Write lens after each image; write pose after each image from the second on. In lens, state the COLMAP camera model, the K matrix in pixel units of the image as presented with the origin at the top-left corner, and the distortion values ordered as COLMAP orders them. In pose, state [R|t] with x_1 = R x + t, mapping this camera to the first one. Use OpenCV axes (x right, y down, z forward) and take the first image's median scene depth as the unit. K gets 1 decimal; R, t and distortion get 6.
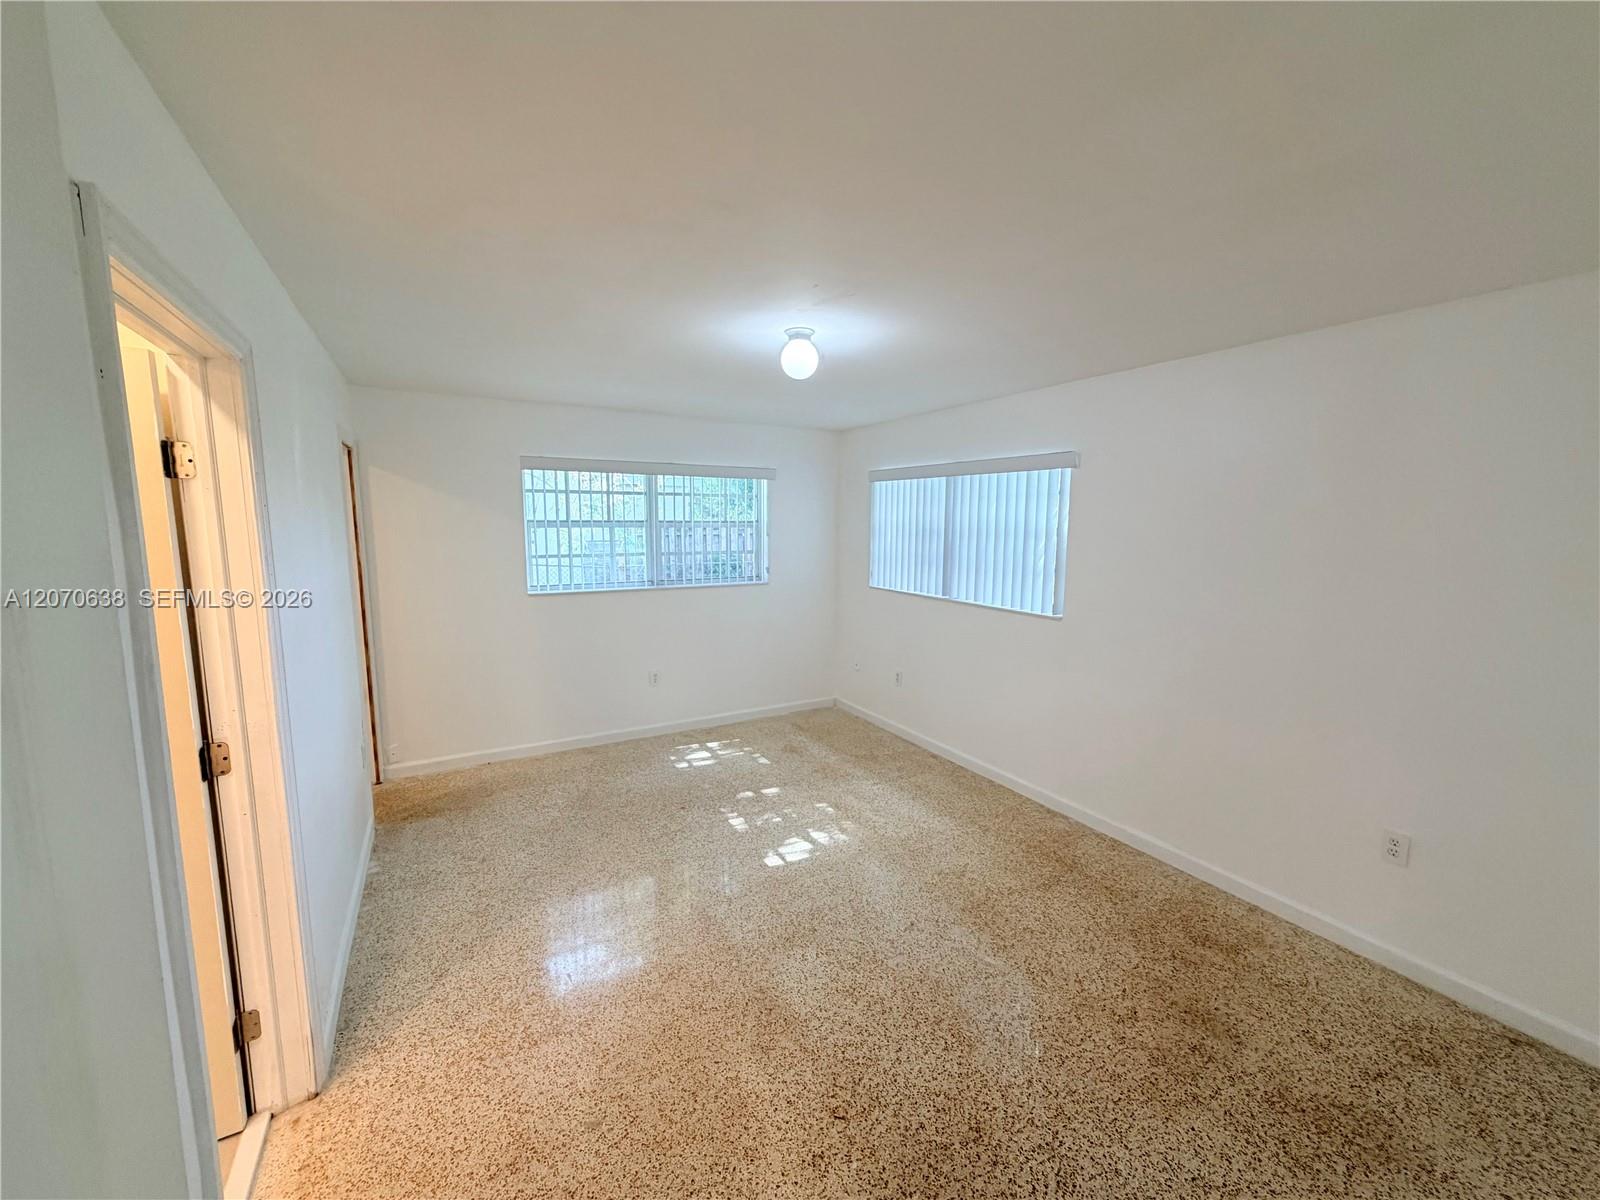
lens RADIAL K [[636.2, 0, 797.7], [0, 636.2, 604.1], [0, 0, 1]] dist [-0.001291, 0.000249]
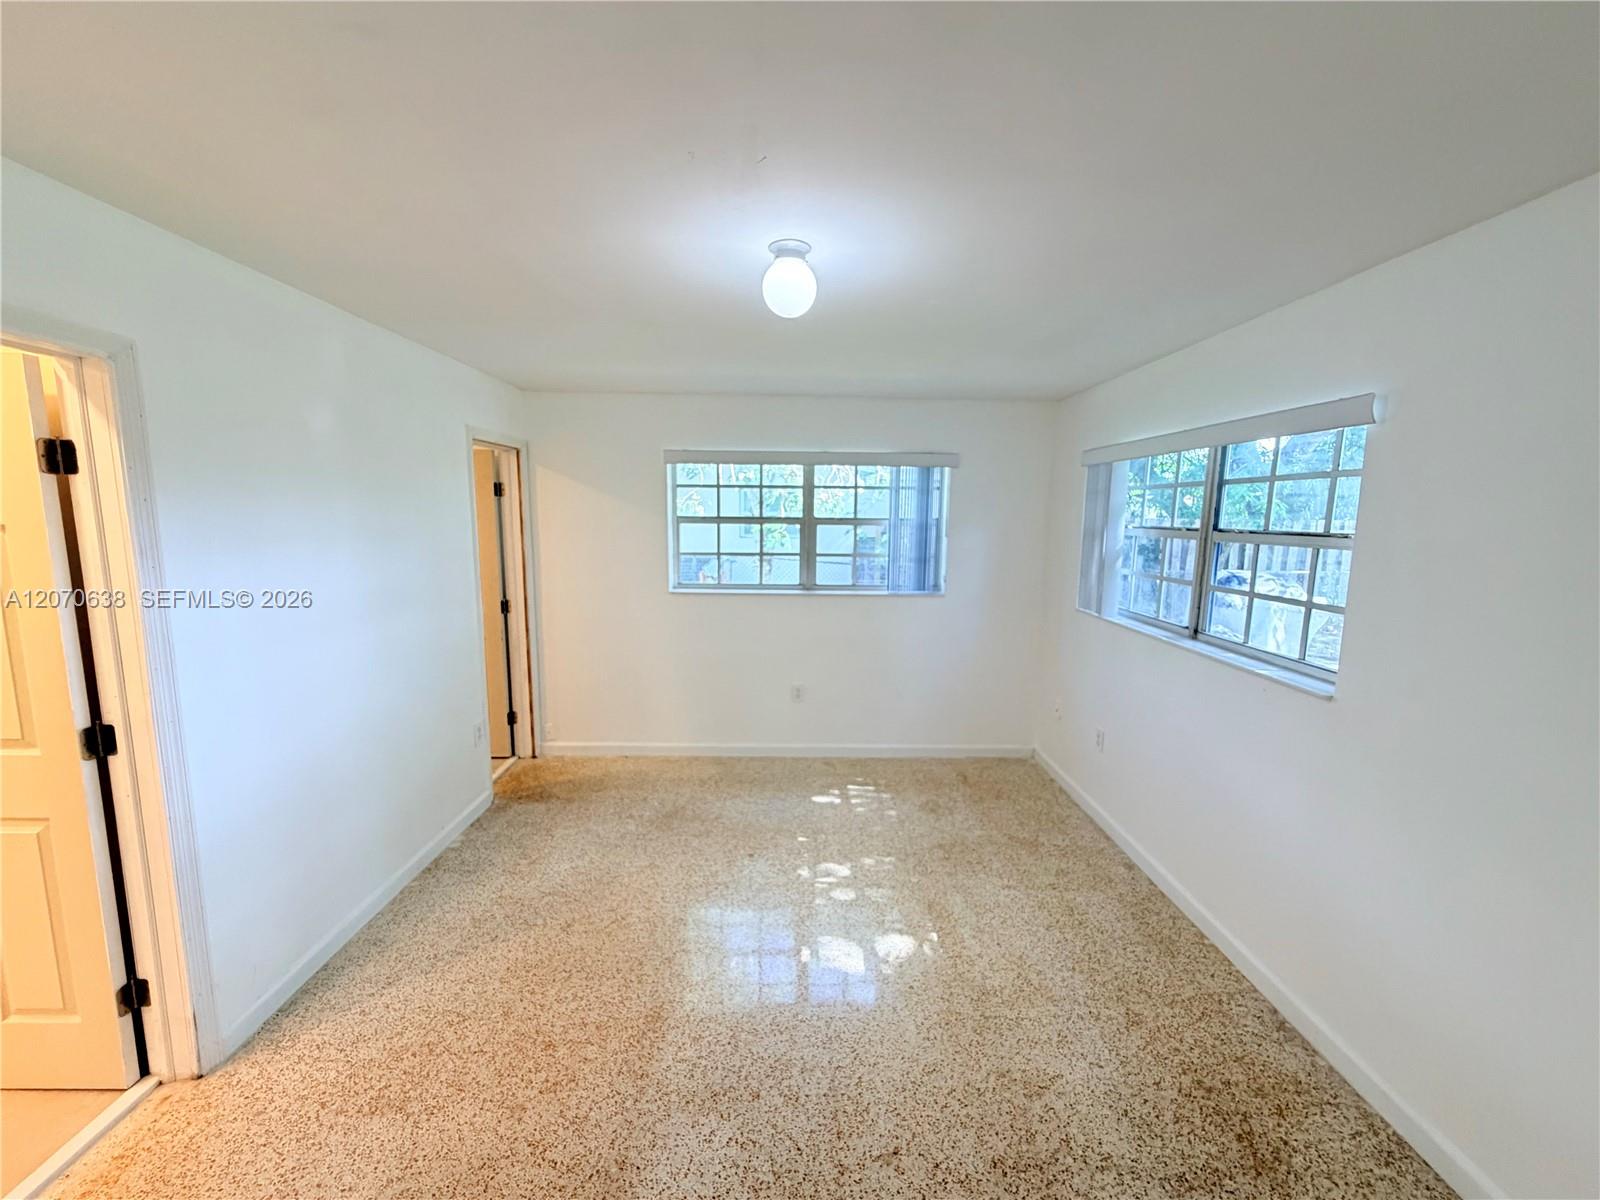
lens RADIAL K [[642.1, 0, 800.5], [0, 642.1, 596.8], [0, 0, 1]] dist [-0.000362, 0.000057]
pose [[0.874749, 0.066448, -0.479999, 0.238283], [-0.069806, 0.997501, 0.010873, -0.033332], [0.479523, 0.023995, 0.877201, 0.243769]]
